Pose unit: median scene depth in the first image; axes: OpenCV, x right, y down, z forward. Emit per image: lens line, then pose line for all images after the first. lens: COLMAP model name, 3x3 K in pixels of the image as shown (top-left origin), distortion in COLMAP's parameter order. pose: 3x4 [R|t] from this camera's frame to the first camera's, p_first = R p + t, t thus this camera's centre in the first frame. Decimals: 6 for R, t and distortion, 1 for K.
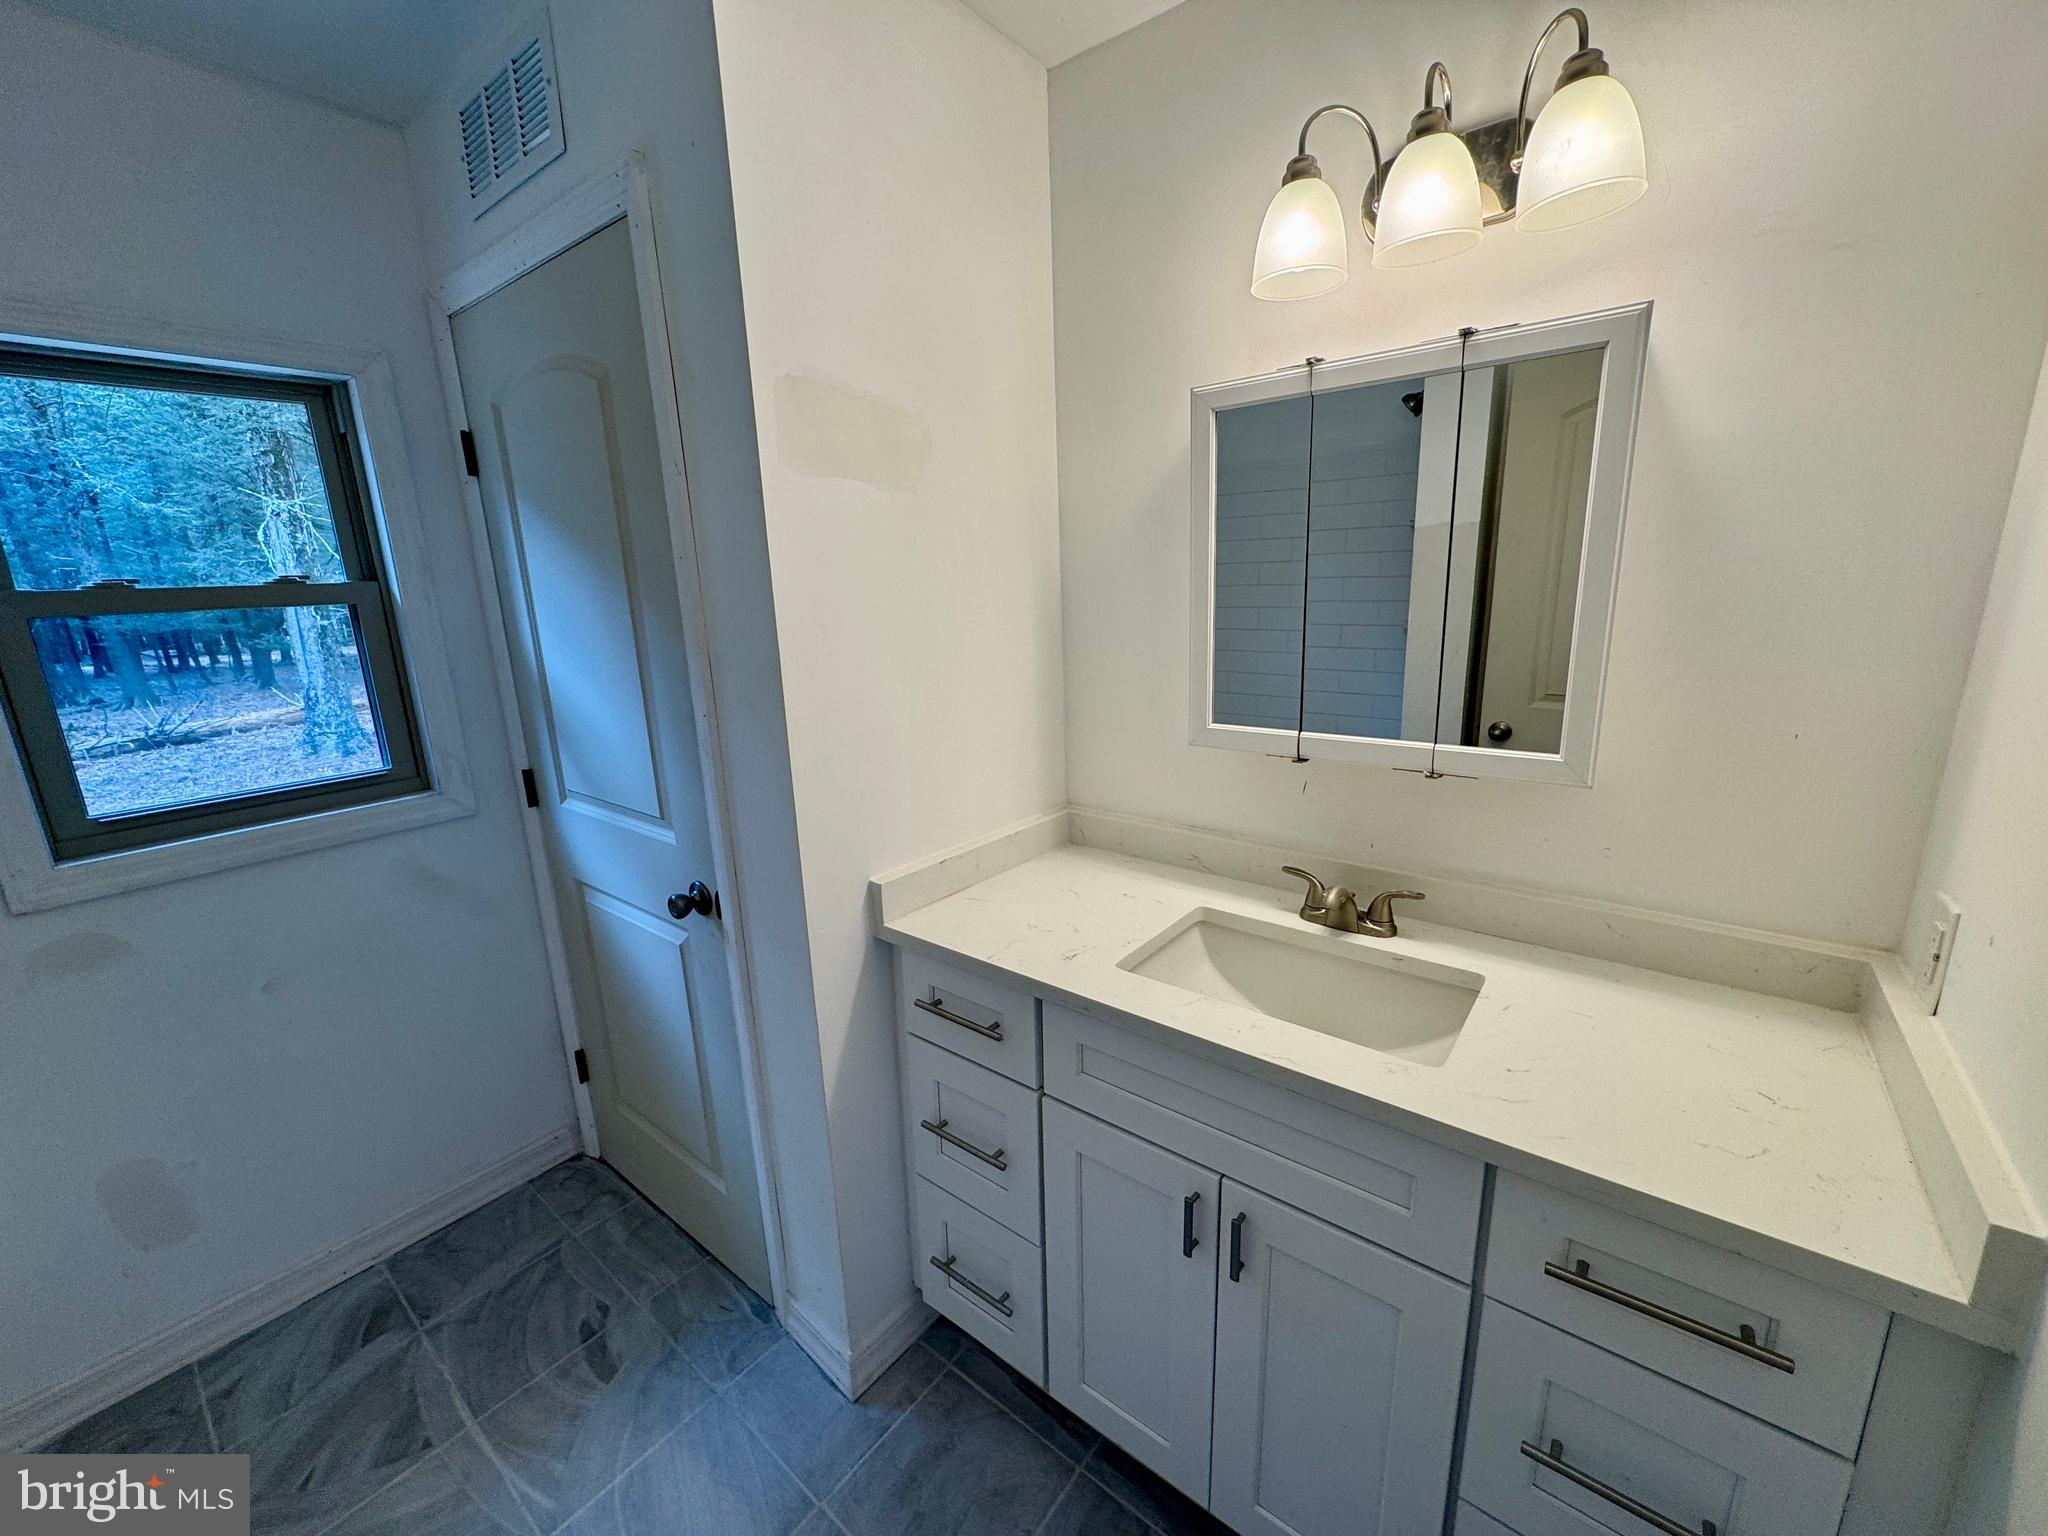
lens RADIAL K [[842.2, 0, 1024.0], [0, 842.2, 768.0], [0, 0, 1]] dist [-0.009017, -0.000234]
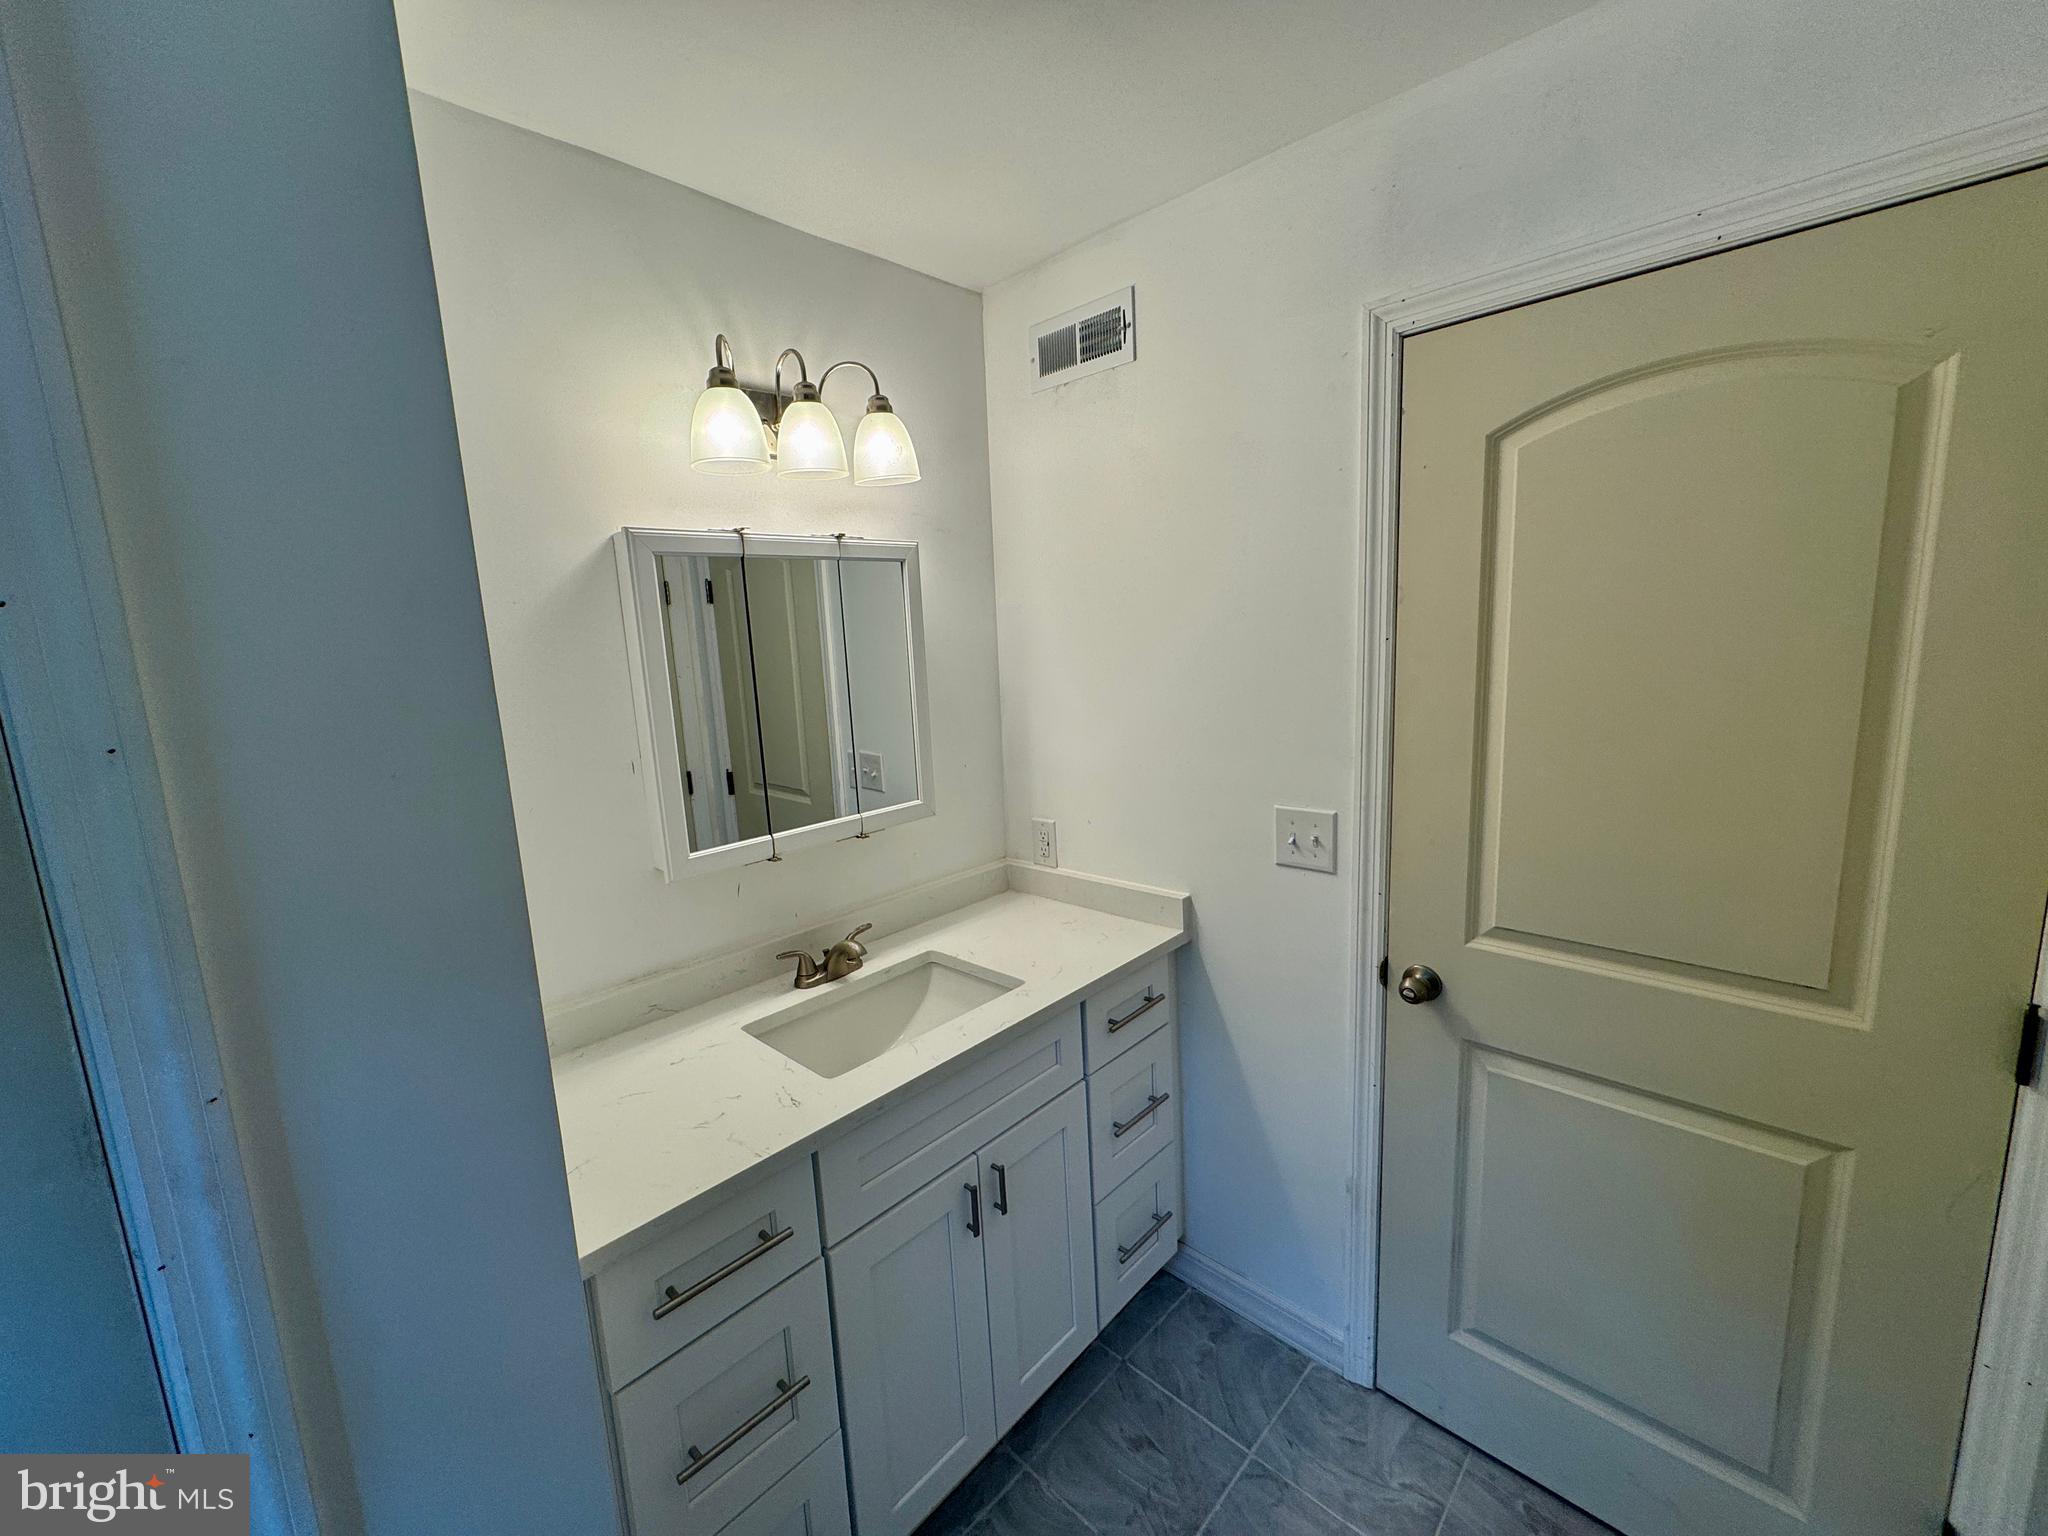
lens RADIAL K [[814.1, 0, 1022.1], [0, 814.1, 761.6], [0, 0, 1]] dist [-0.002195, -0.000112]
pose [[0.076274, -0.113870, 0.990563, -0.817428], [0.284393, 0.954675, 0.087846, -0.152375], [-0.955669, 0.275009, 0.105201, 0.573101]]
